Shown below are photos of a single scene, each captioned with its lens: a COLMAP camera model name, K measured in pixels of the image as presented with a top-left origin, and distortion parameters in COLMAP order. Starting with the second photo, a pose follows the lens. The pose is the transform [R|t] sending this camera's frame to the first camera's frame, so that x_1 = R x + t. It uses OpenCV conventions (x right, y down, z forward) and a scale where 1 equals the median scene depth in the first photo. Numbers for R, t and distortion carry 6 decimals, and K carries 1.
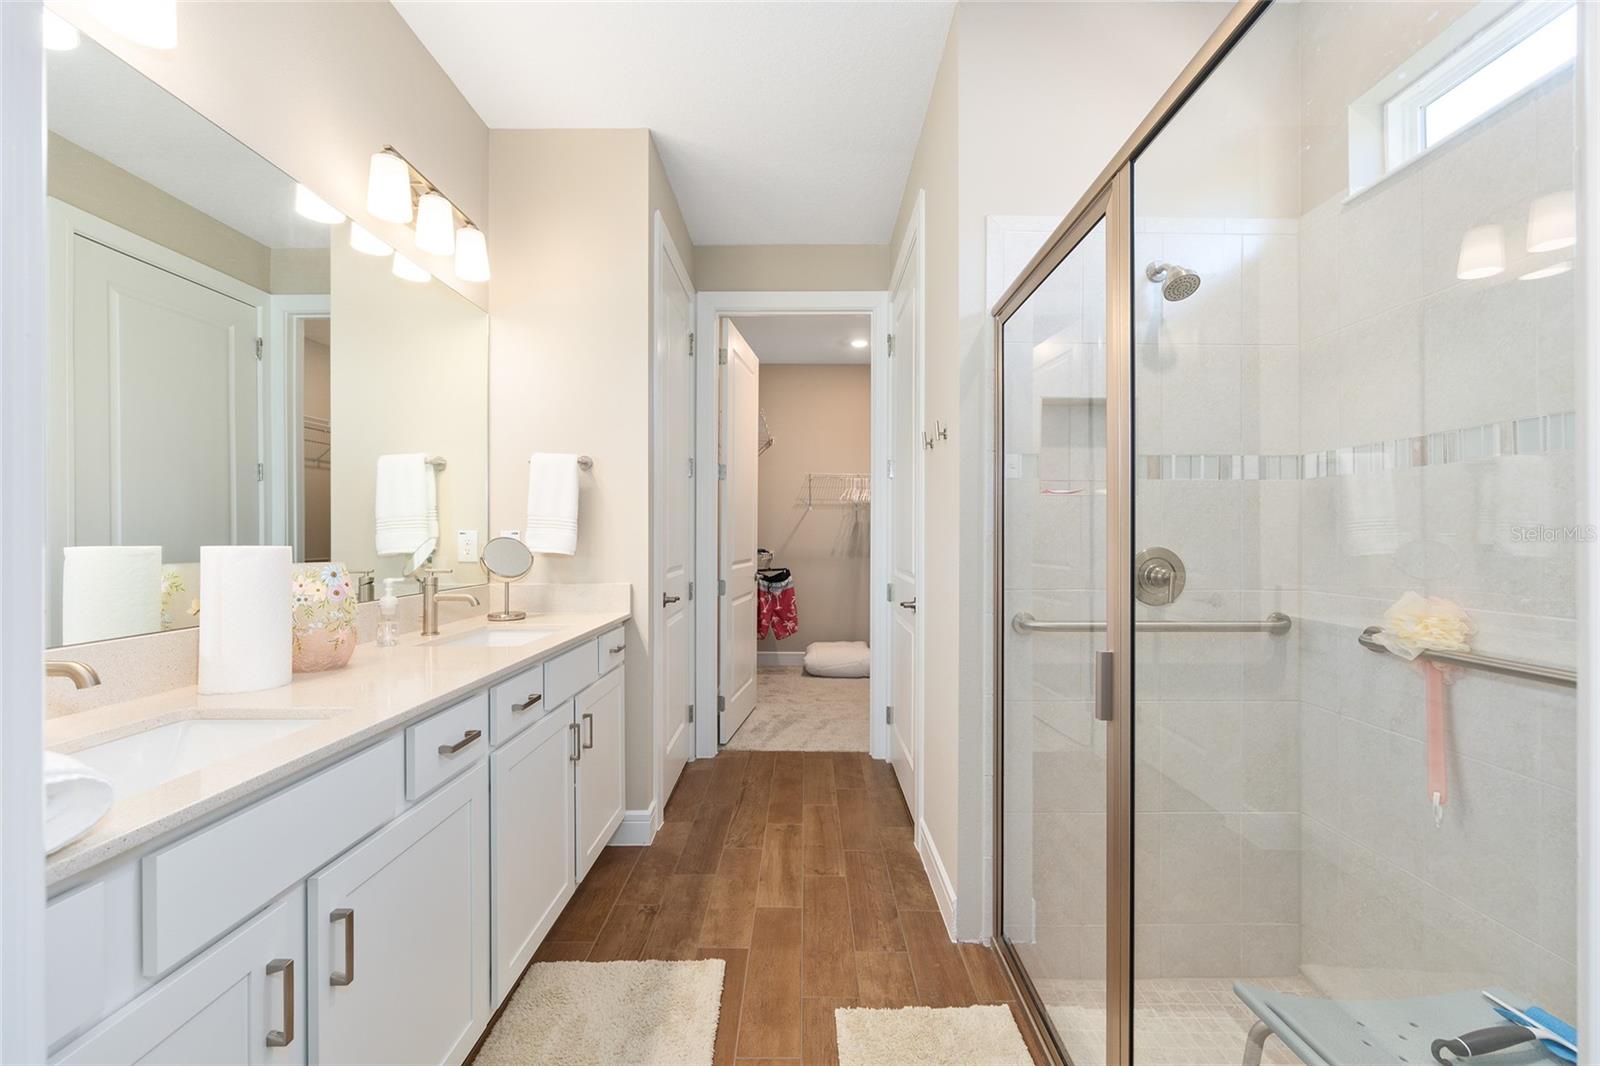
lens RADIAL K [[633.1, 0, 804.1], [0, 633.1, 535.8], [0, 0, 1]] dist [-0.001213, -0.000686]
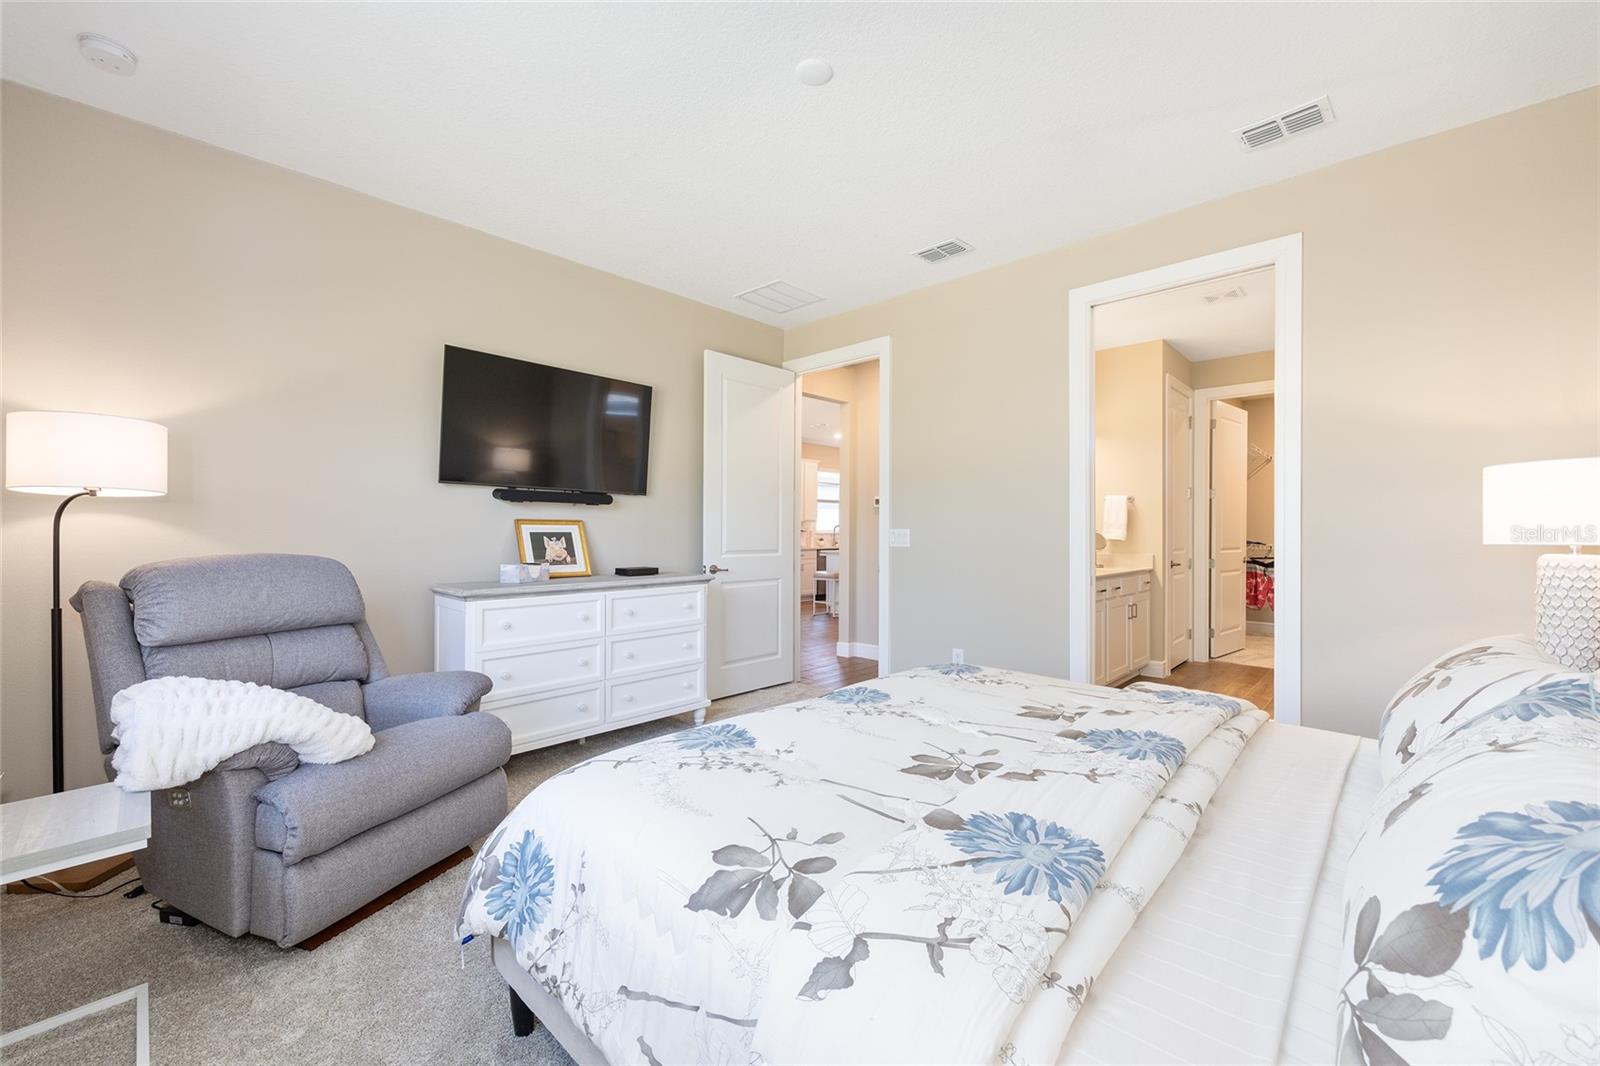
lens RADIAL K [[633.1, 0, 807.1], [0, 633.1, 531.1], [0, 0, 1]] dist [-0.001213, -0.000686]
pose [[0.724130, 0.002044, -0.689660, 0.313769], [-0.004667, 0.999987, -0.001937, 0.006292], [0.689648, 0.004621, 0.724130, -1.201320]]
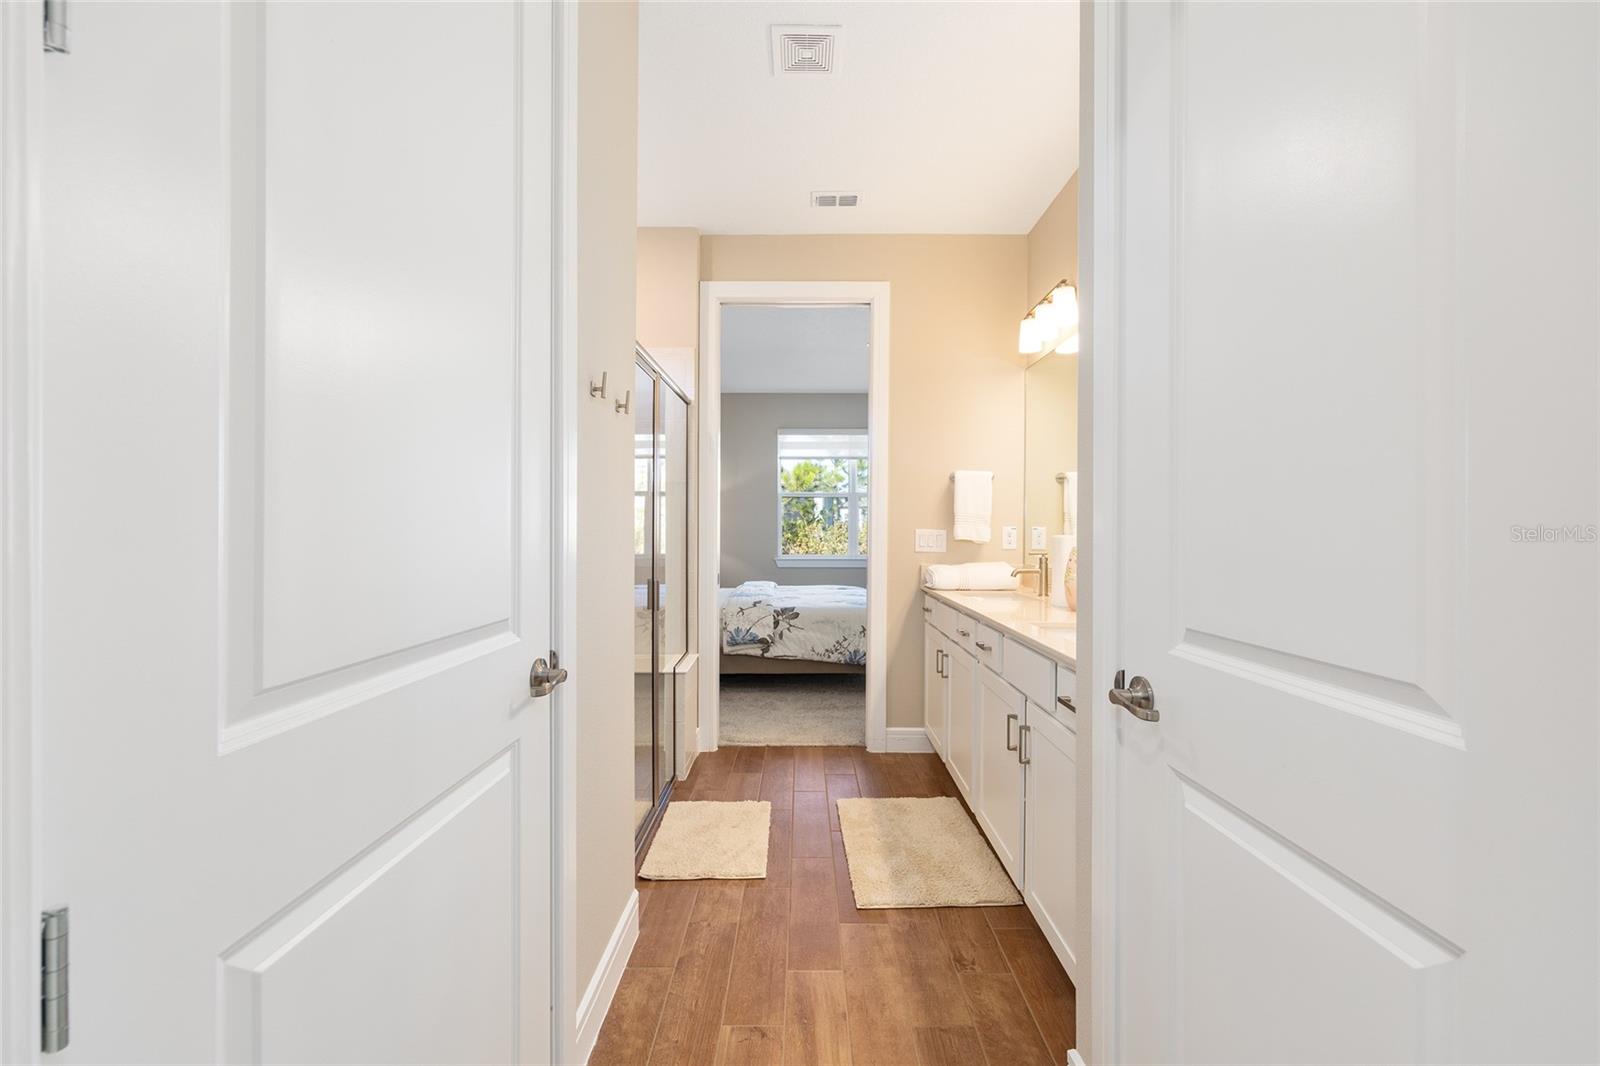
lens RADIAL K [[633.1, 0, 801.5], [0, 633.1, 528.3], [0, 0, 1]] dist [-0.001213, -0.000686]
pose [[-0.999997, 0.000685, 0.002472, -0.025728], [0.000694, 0.999992, 0.003881, -0.003752], [-0.002469, 0.003883, -0.999989, 1.893000]]
